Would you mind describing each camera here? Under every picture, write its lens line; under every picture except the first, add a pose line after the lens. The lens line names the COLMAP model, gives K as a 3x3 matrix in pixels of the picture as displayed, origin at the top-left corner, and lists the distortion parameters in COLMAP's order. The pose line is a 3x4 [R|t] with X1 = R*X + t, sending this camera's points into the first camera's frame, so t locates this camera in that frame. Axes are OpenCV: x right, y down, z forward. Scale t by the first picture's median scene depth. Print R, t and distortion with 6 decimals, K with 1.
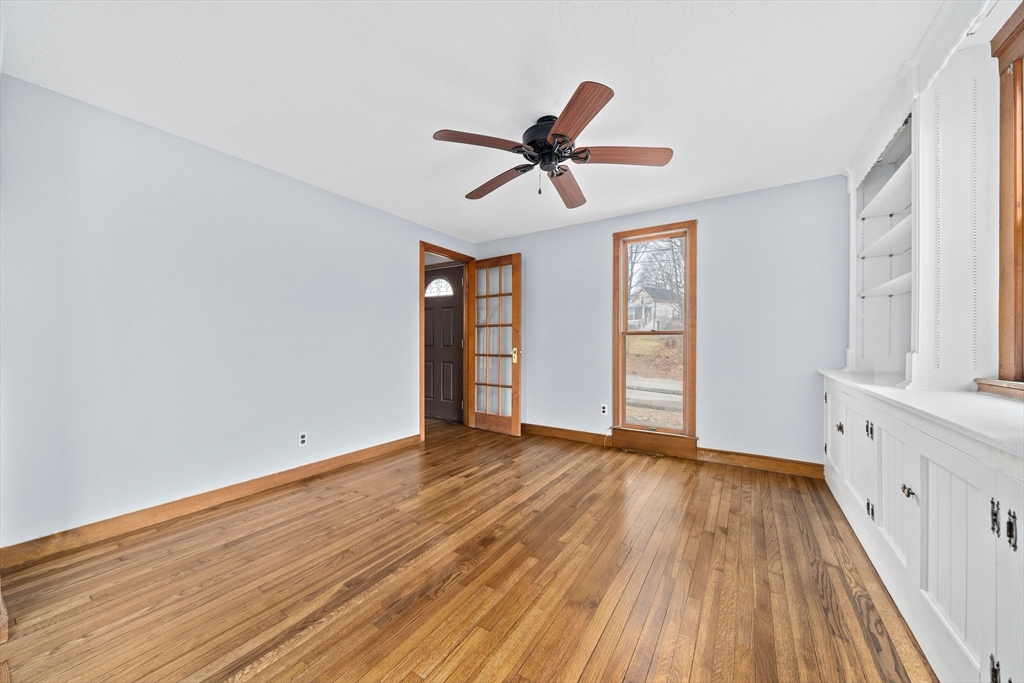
lens RADIAL K [[365.3, 0, 512.1], [0, 365.3, 343.8], [0, 0, 1]] dist [-0.006129, -0.000081]
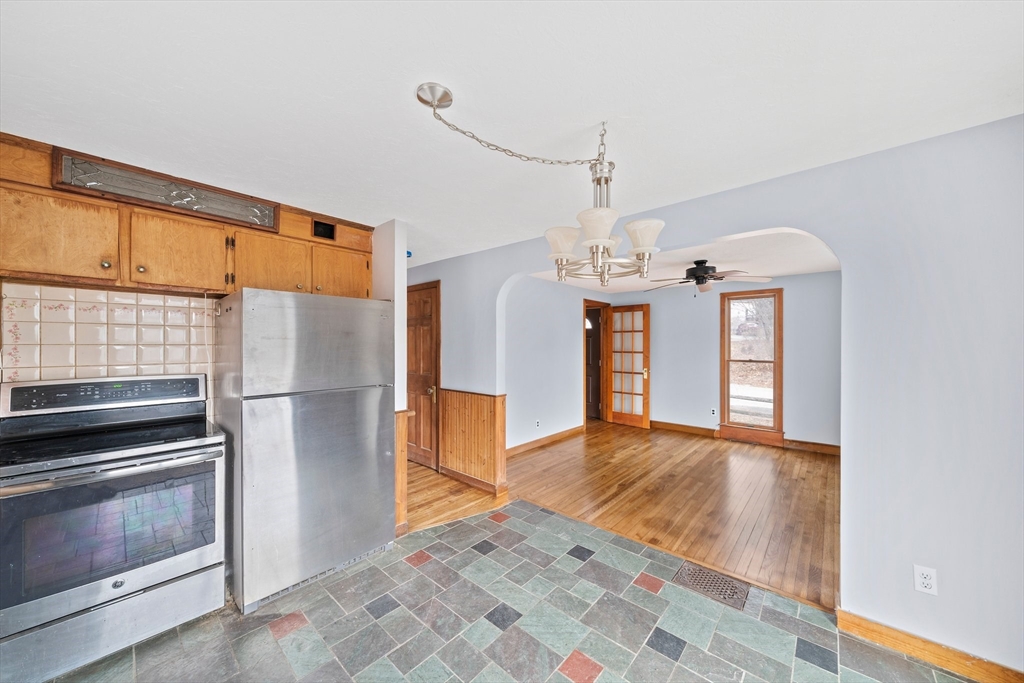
lens RADIAL K [[365.3, 0, 511.4], [0, 365.3, 341.4], [0, 0, 1]] dist [-0.006129, -0.000081]
pose [[0.988054, -0.000894, -0.154107, -0.339056], [-0.000287, 0.999971, -0.007639, -0.097269], [0.154110, 0.007592, 0.988025, -0.601774]]
